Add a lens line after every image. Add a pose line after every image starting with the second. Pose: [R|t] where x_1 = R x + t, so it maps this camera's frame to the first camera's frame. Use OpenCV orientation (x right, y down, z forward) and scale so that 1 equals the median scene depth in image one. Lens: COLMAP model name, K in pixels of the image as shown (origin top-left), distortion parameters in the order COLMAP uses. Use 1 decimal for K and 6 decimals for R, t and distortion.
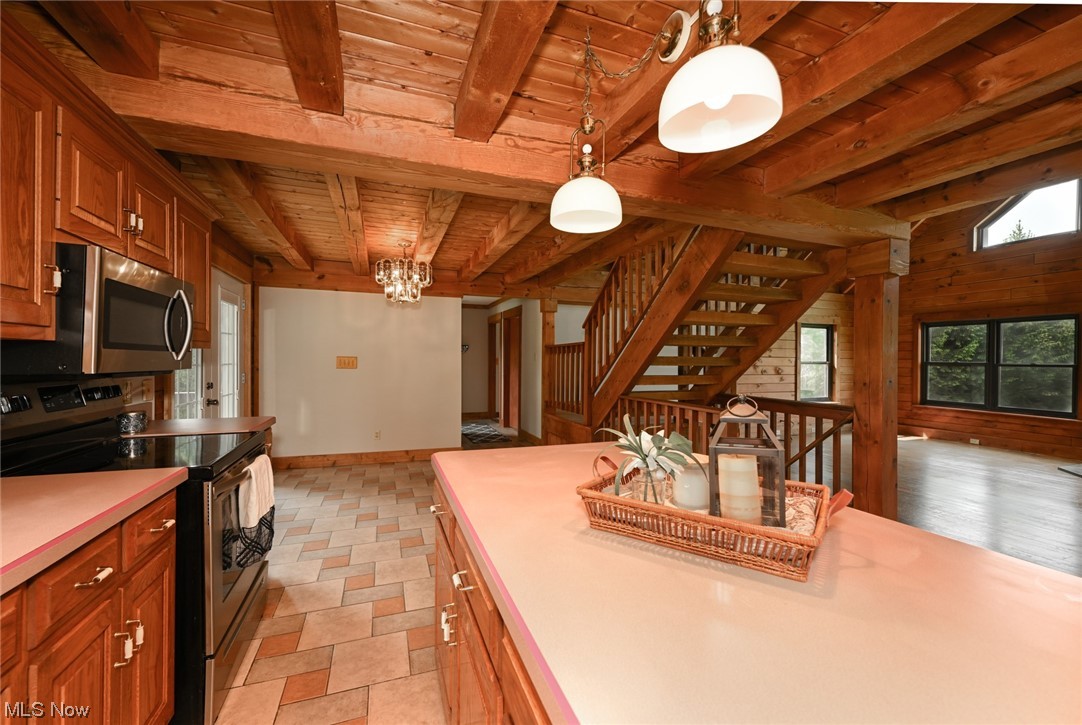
lens RADIAL K [[438.5, 0, 541.0], [0, 438.5, 362.5], [0, 0, 1]] dist [0.000741, 0.000129]
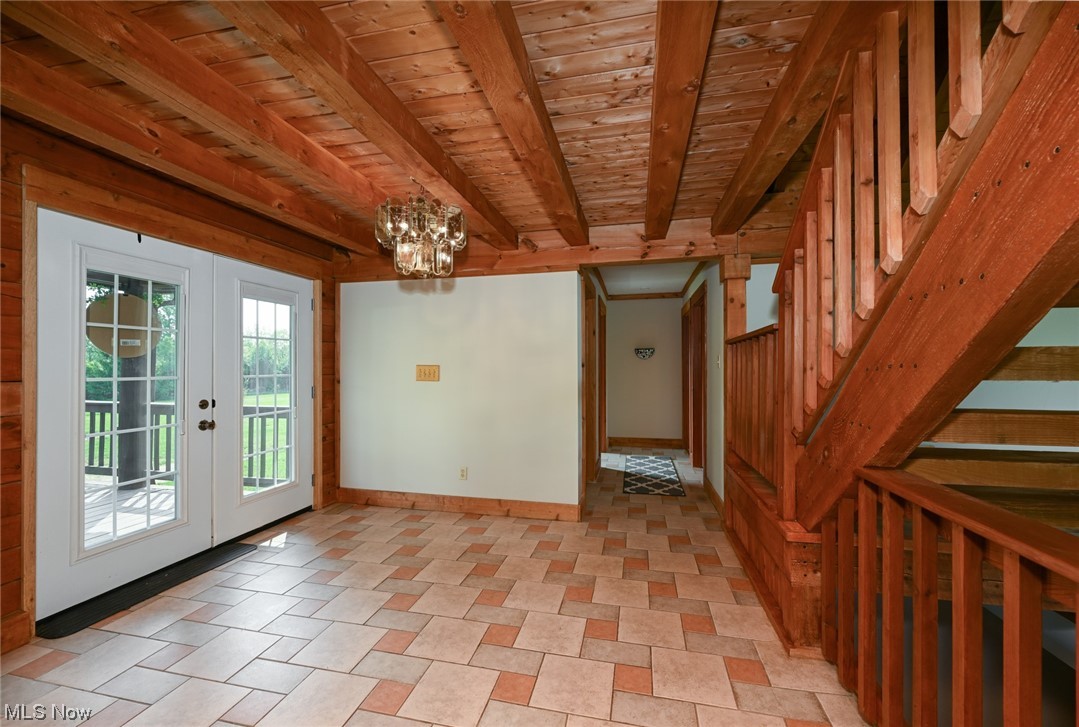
lens RADIAL K [[437.2, 0, 539.5], [0, 437.2, 363.5], [0, 0, 1]] dist [0.000741, 0.000129]
pose [[0.839867, -0.016217, -0.542549, 0.128318], [0.008367, 0.999822, -0.016934, -0.001137], [0.542727, 0.009683, 0.839853, 0.478983]]
